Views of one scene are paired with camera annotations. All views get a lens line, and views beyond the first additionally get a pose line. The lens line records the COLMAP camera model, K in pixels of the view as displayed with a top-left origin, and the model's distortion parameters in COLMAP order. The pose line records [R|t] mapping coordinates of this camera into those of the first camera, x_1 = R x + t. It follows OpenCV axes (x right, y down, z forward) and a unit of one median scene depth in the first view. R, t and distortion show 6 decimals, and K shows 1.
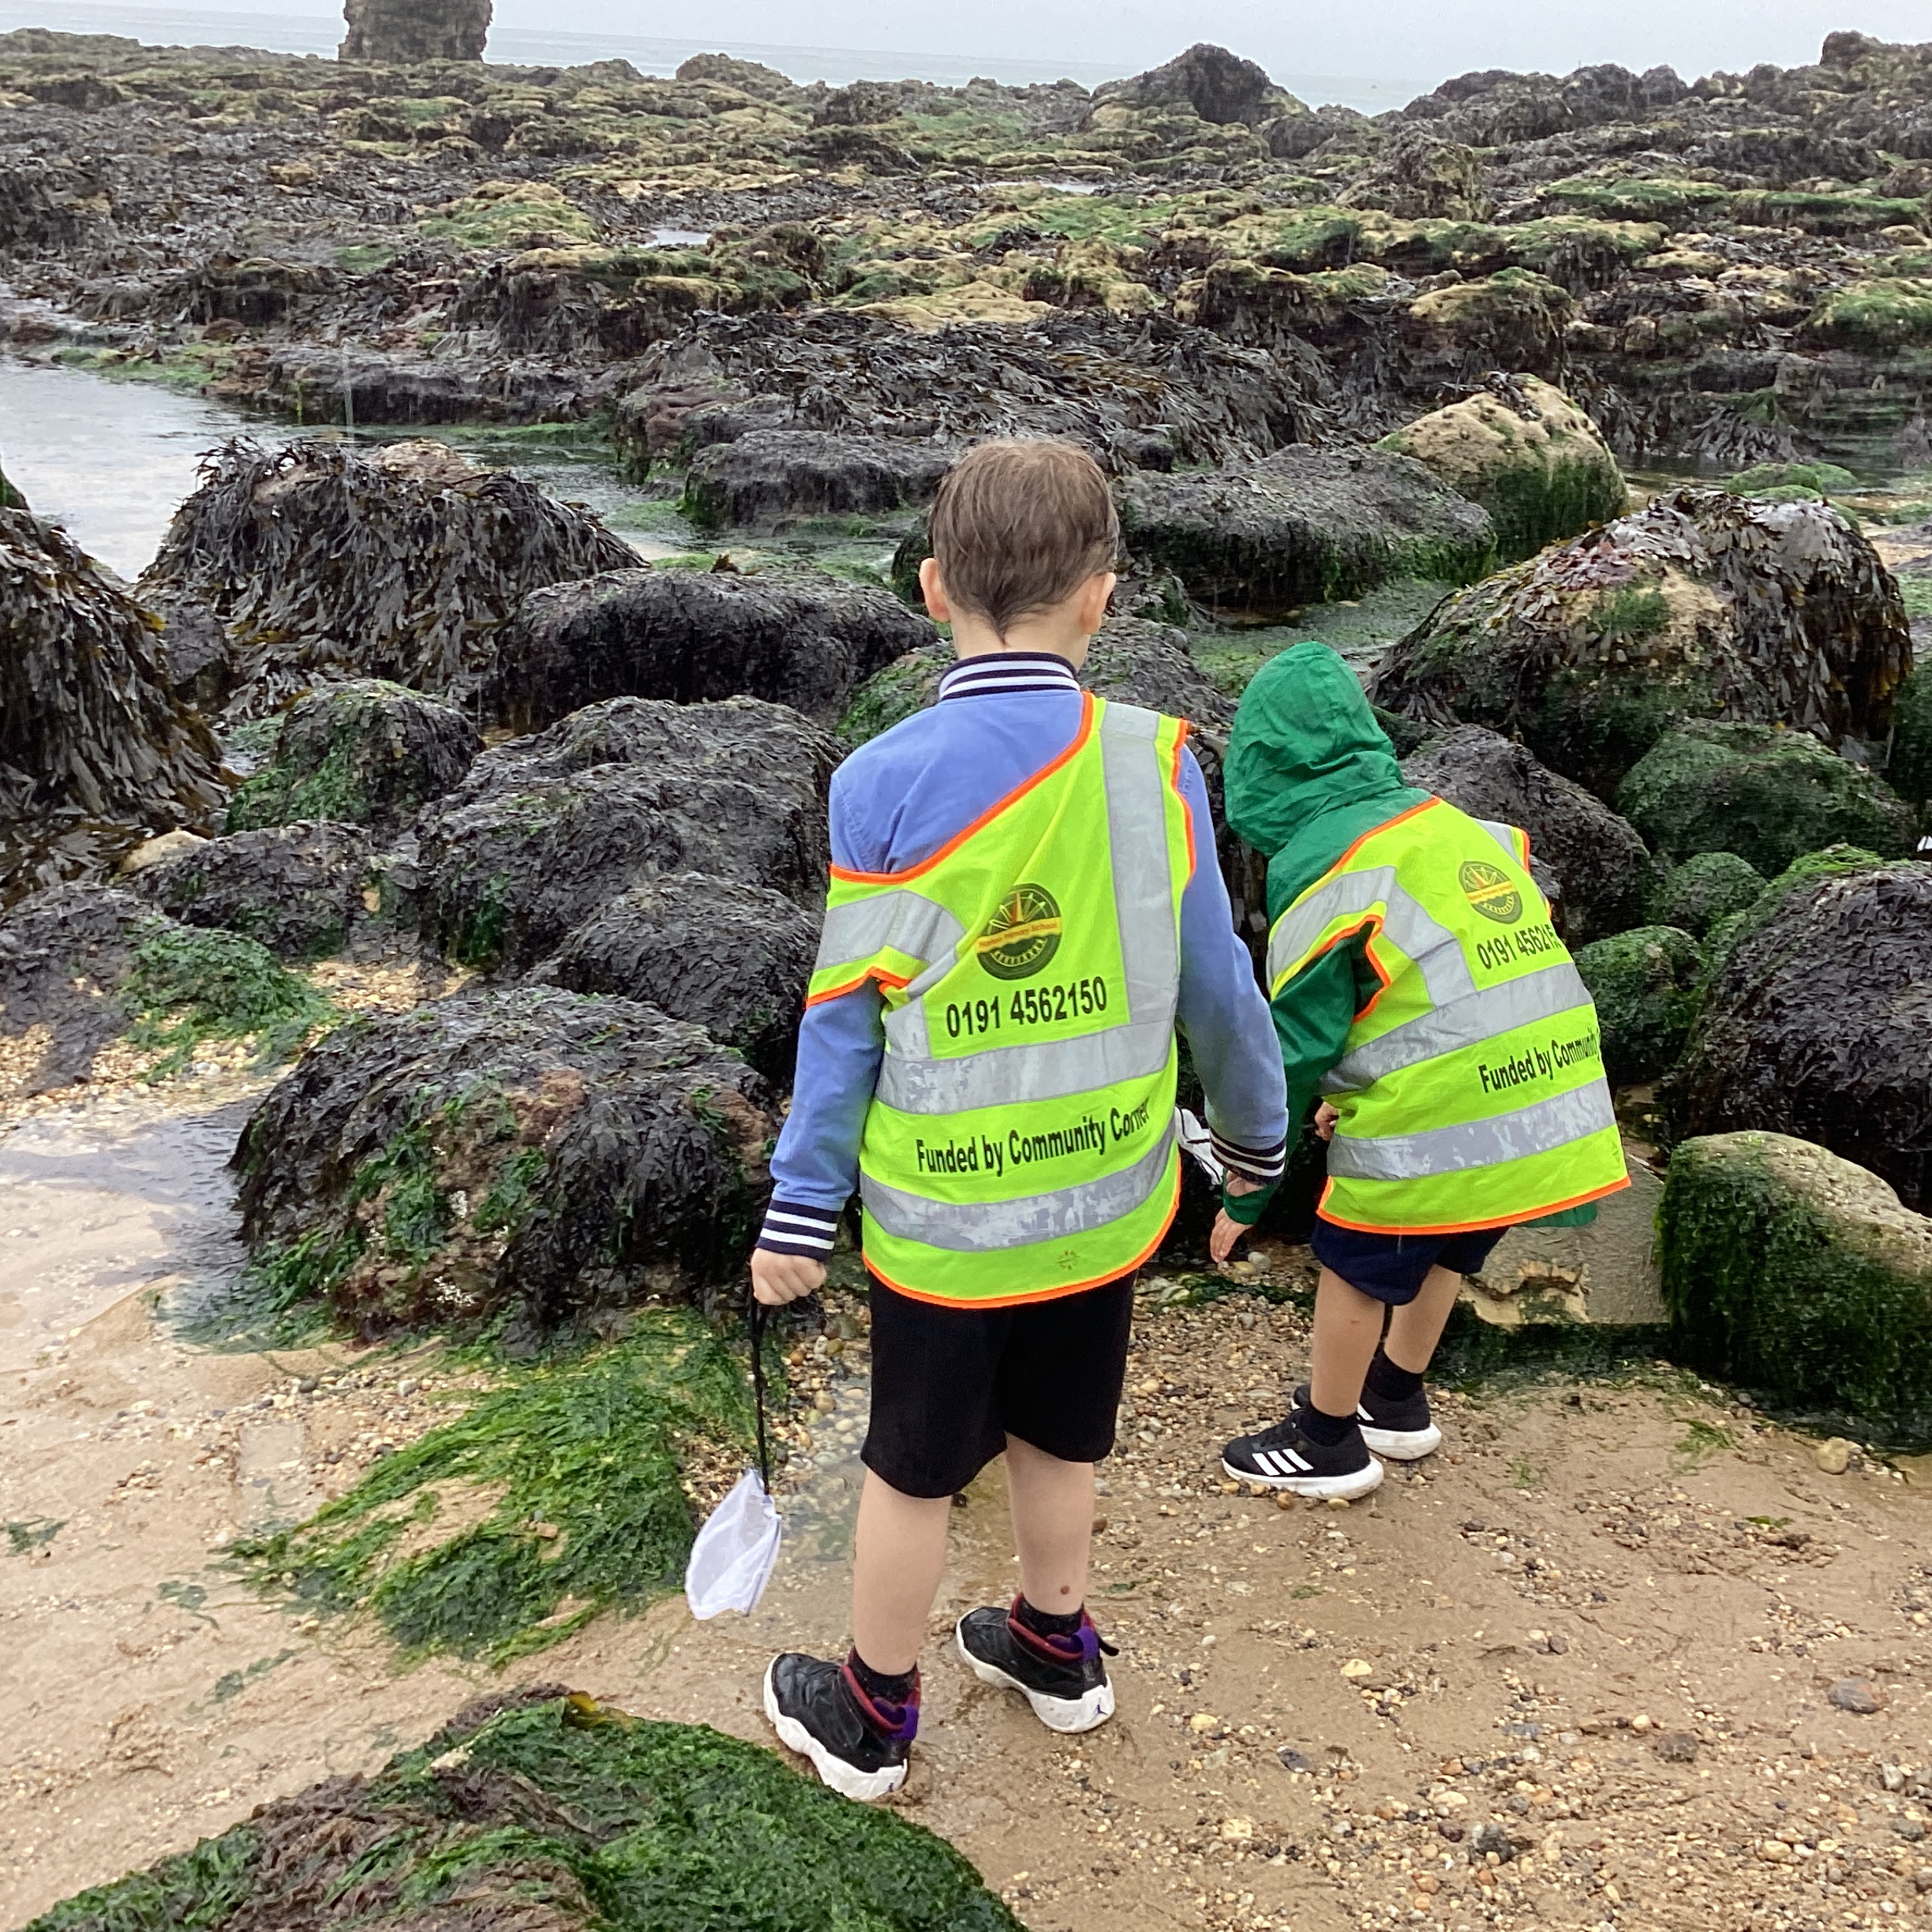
lens RADIAL K [[2447.7, 0, 978.2], [0, 2447.7, 971.0], [0, 0, 1]] dist [0.166978, -0.385516]
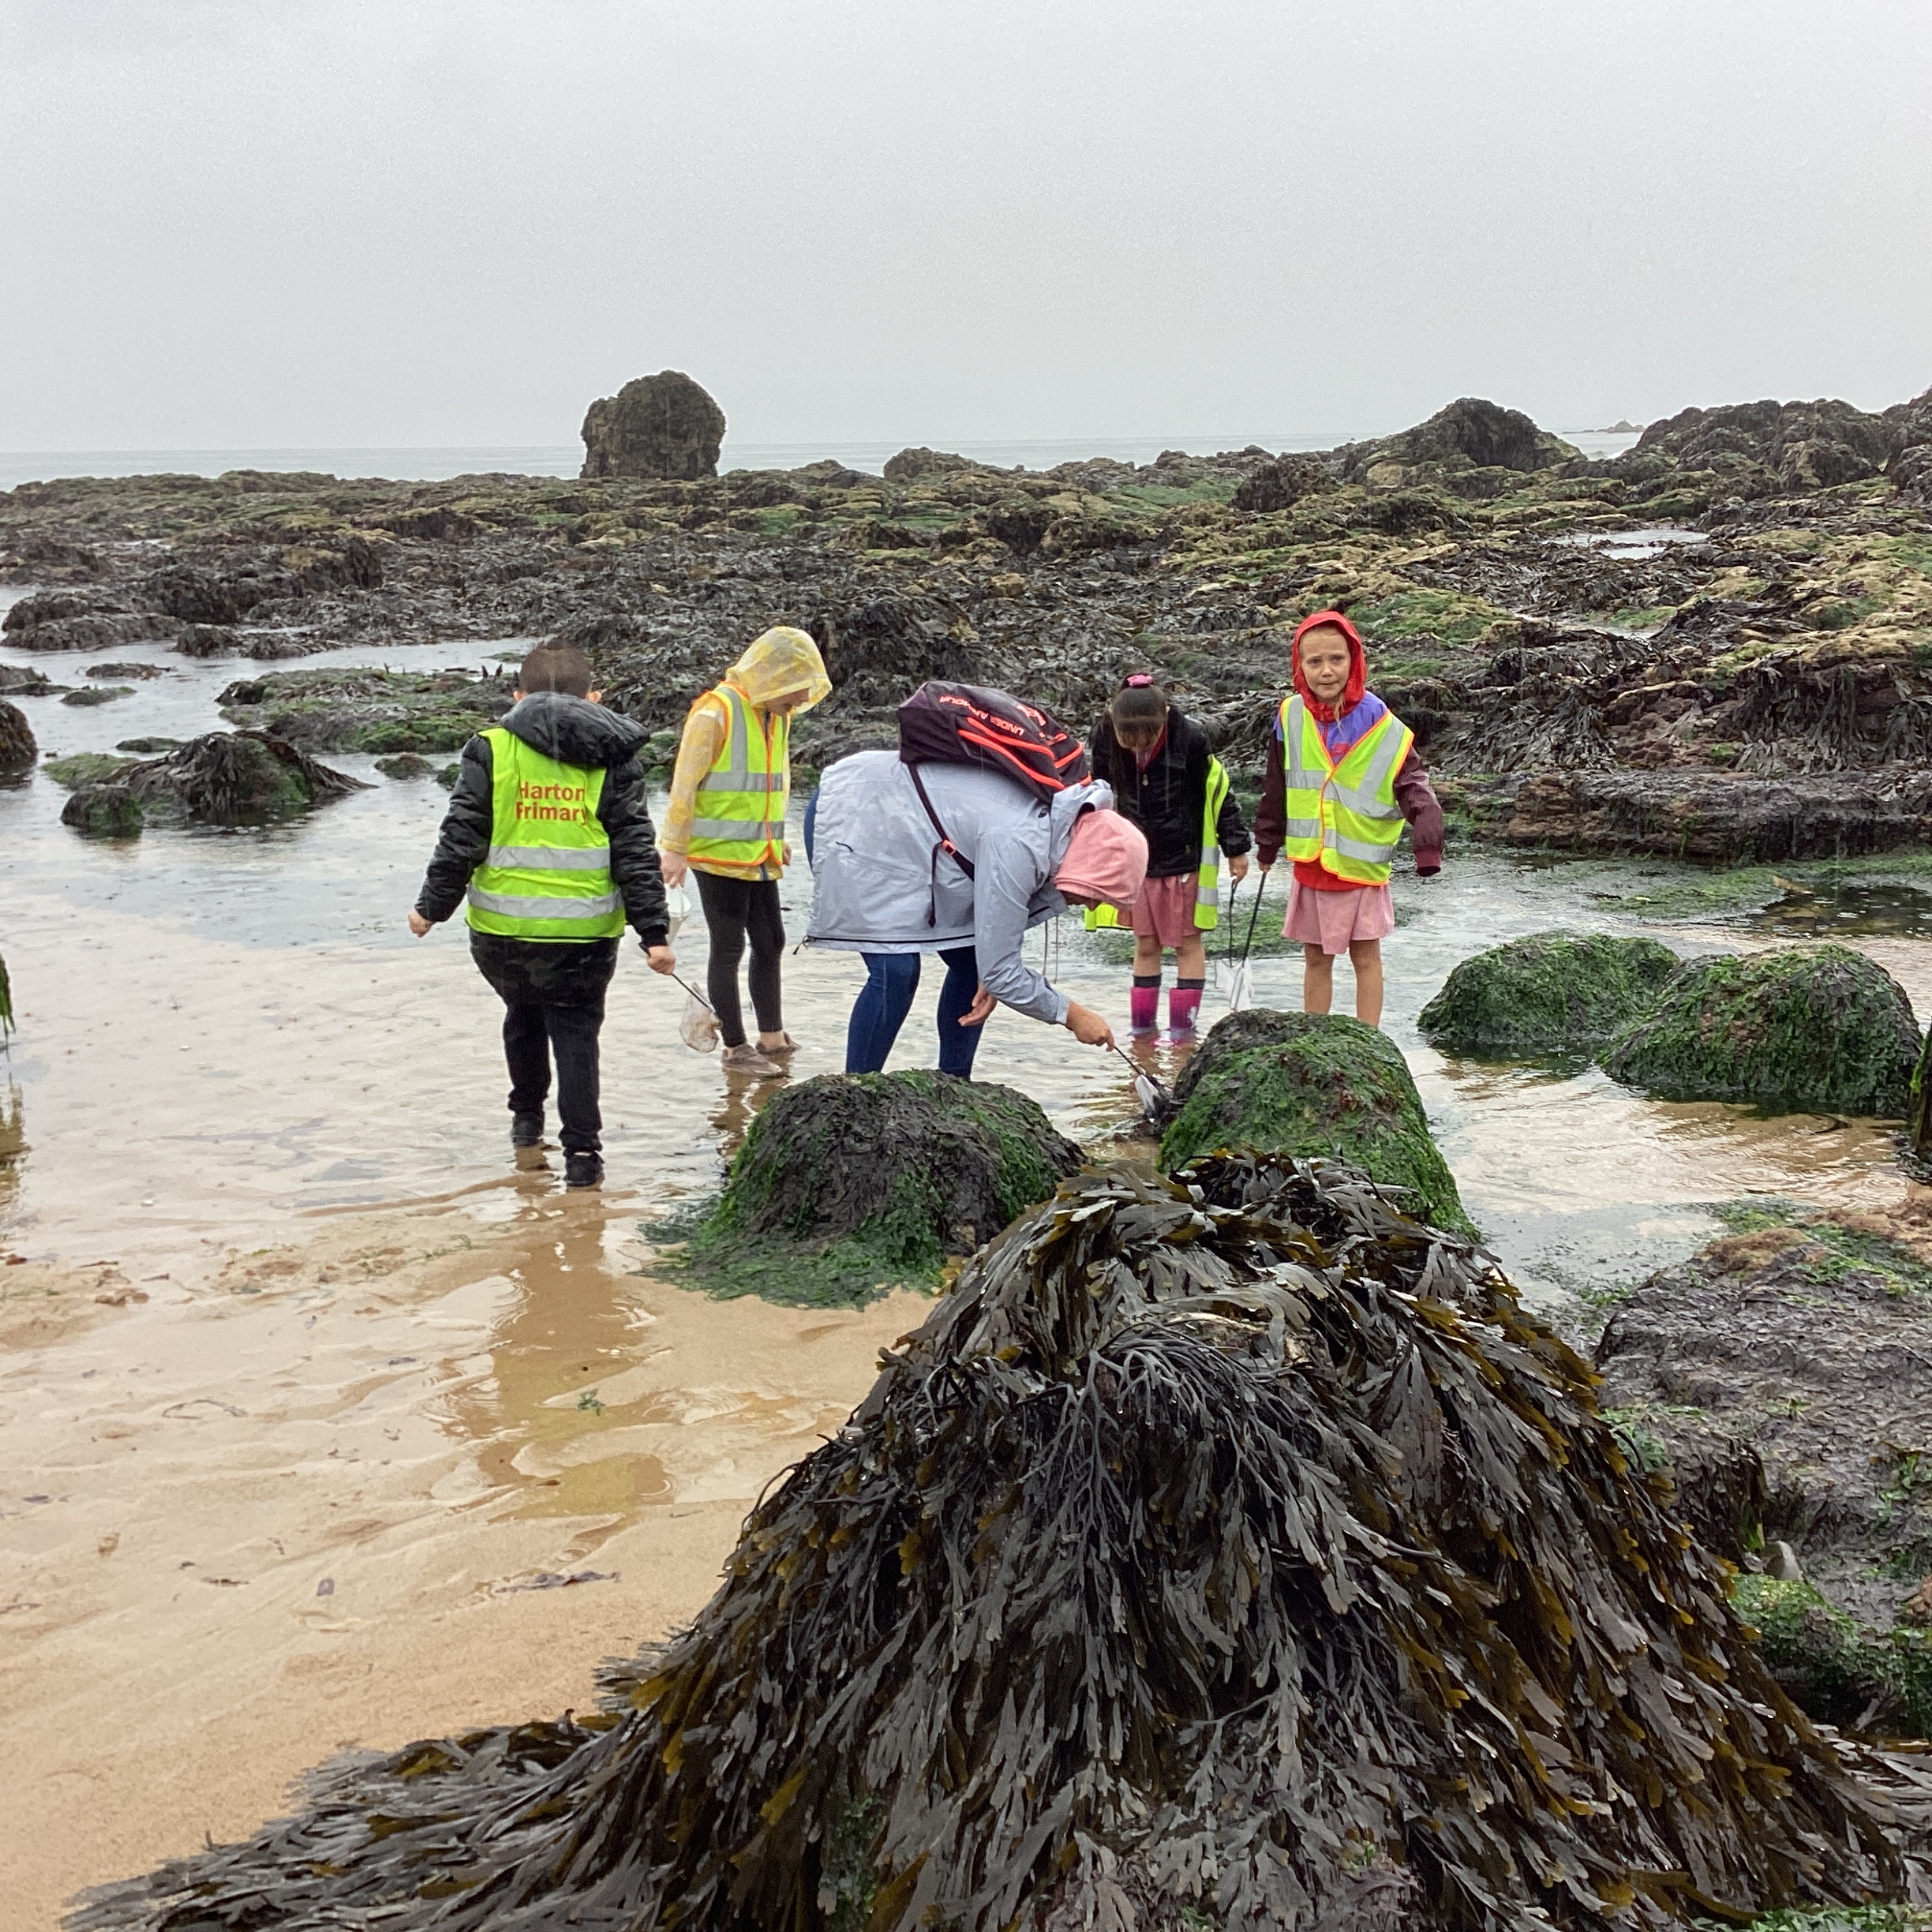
lens RADIAL K [[2417.5, 0, 965.8], [0, 2417.5, 934.0], [0, 0, 1]] dist [0.154949, -0.354349]
pose [[0.997500, -0.069617, -0.012132, -0.493522], [0.066984, 0.986177, -0.151551, -0.091111], [0.022514, 0.150360, 0.988375, 0.199774]]
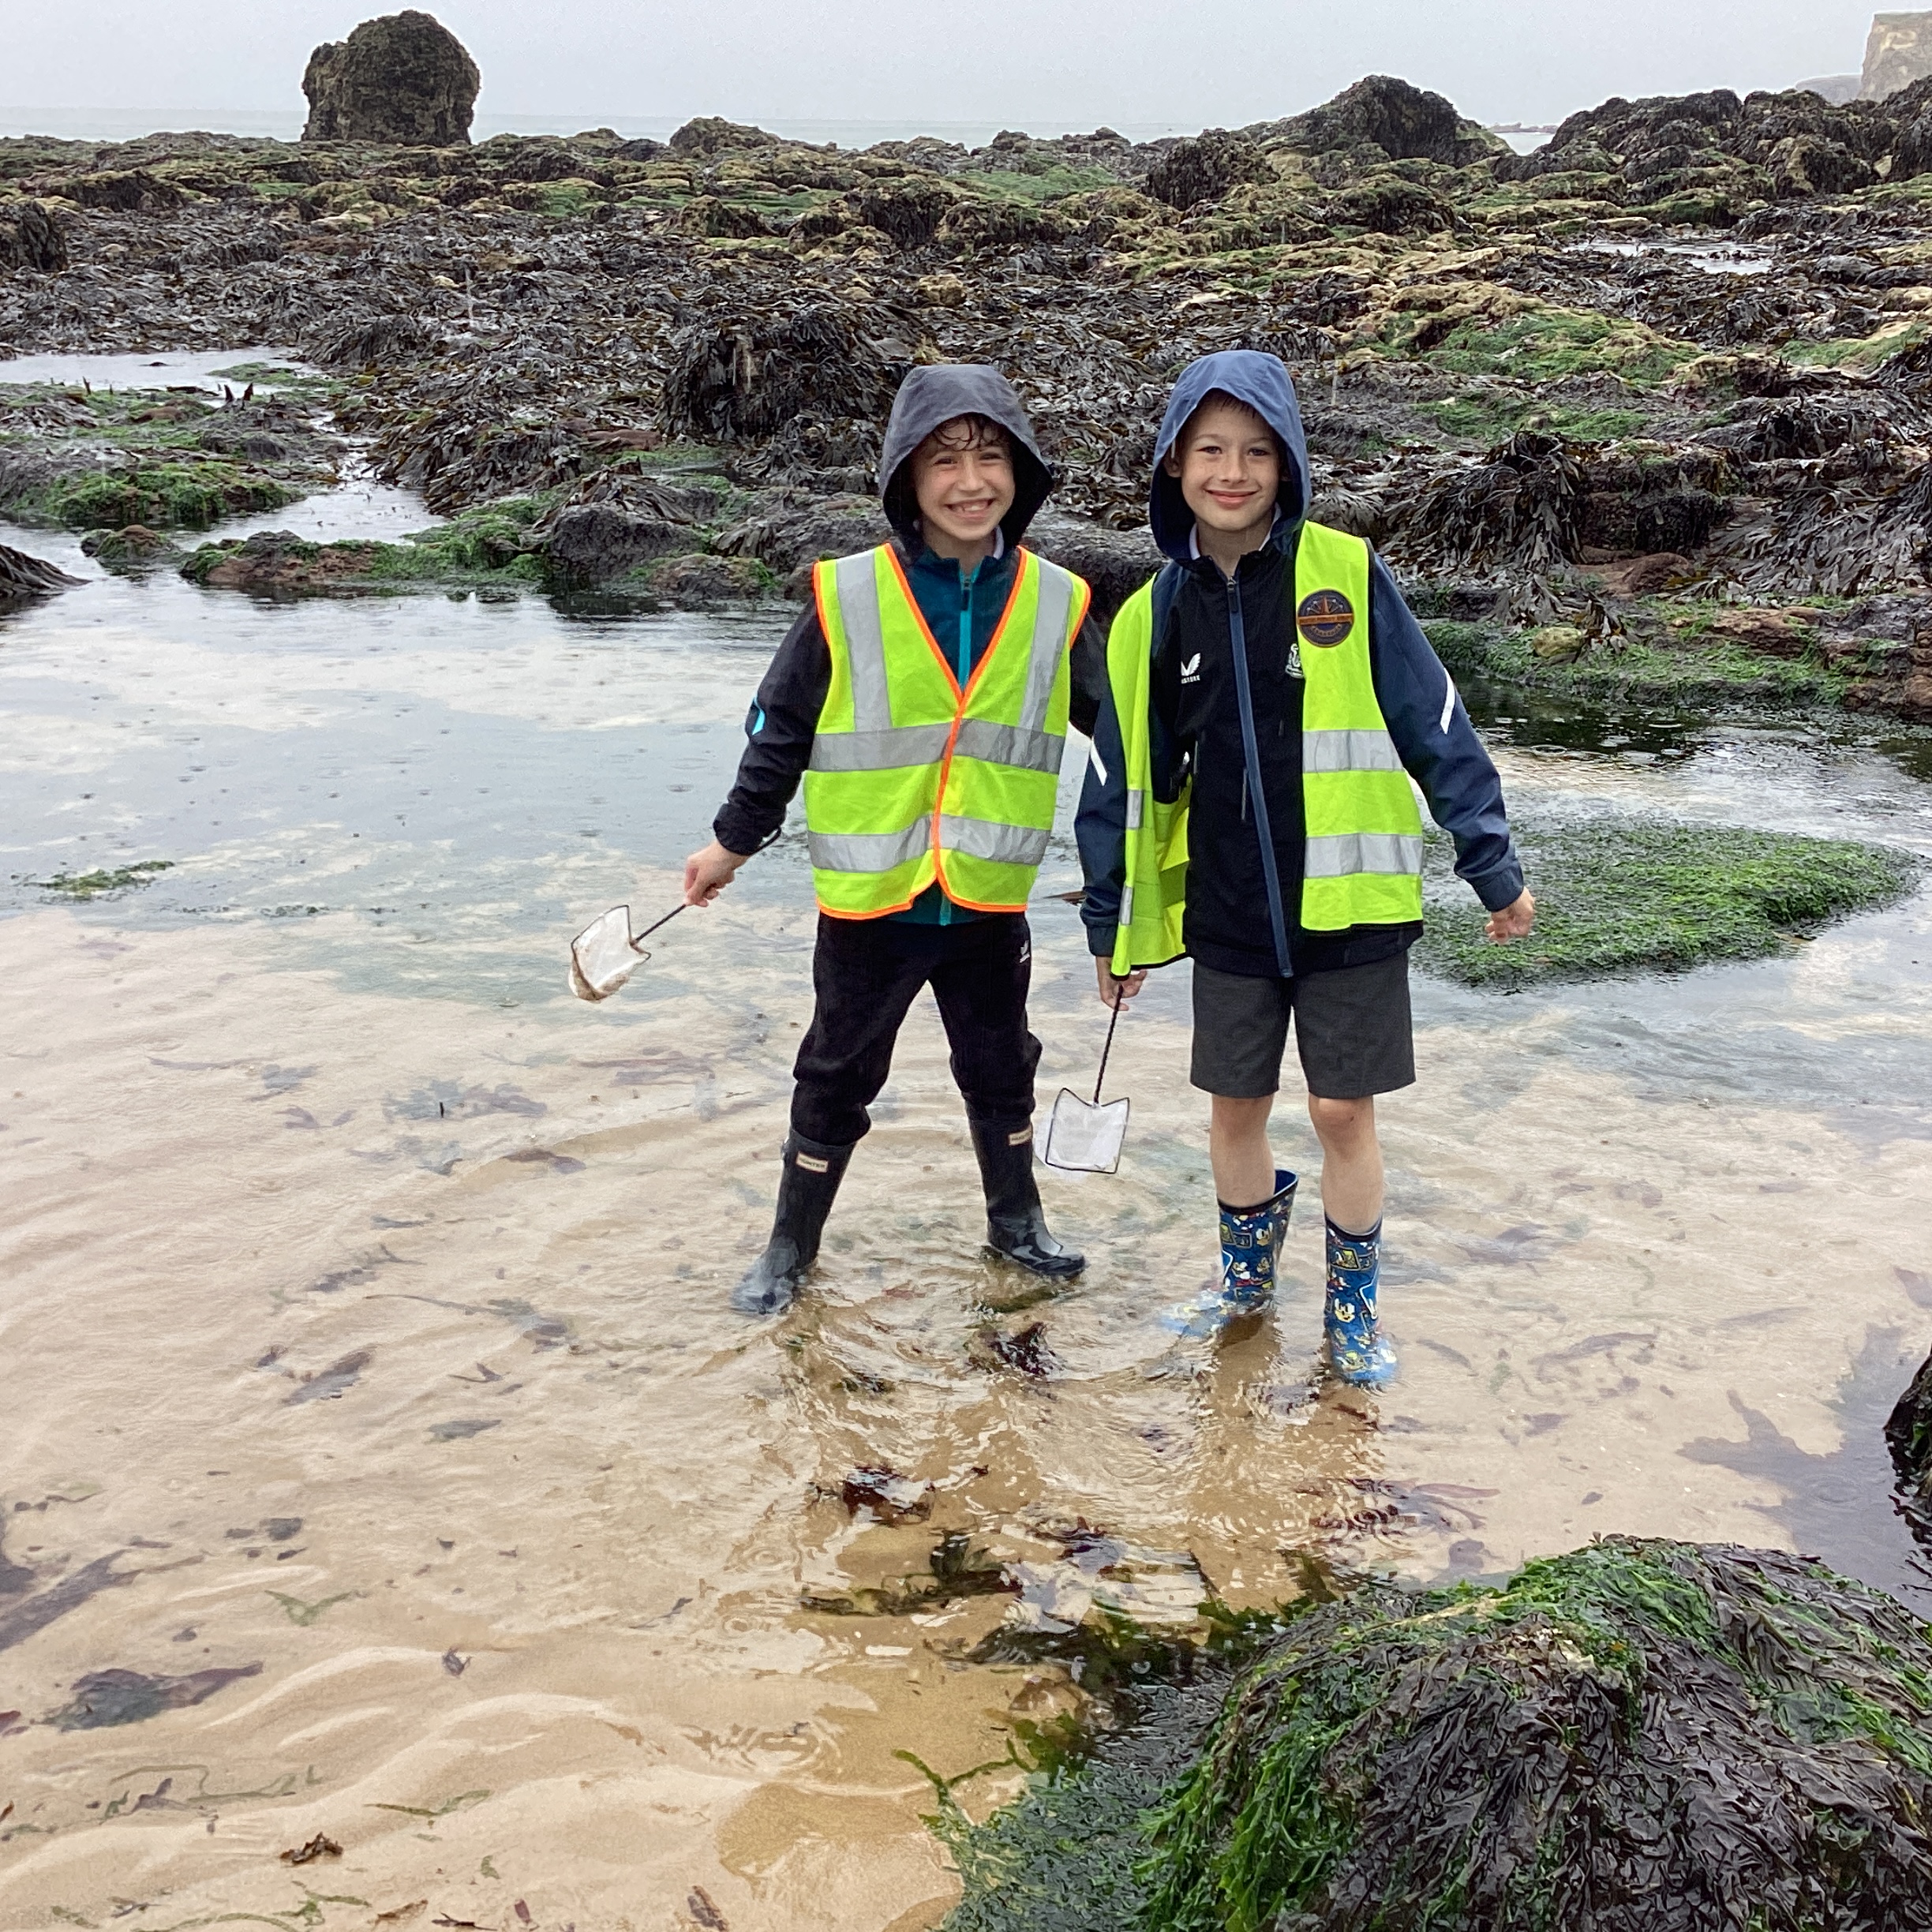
lens RADIAL K [[2660.1, 0, 967.9], [0, 2660.1, 929.6], [0, 0, 1]] dist [0.196109, -0.532221]
pose [[0.995382, -0.065743, 0.069942, -0.567213], [0.069680, 0.996029, -0.055414, -0.170495], [-0.066021, 0.060031, 0.996011, 0.448196]]
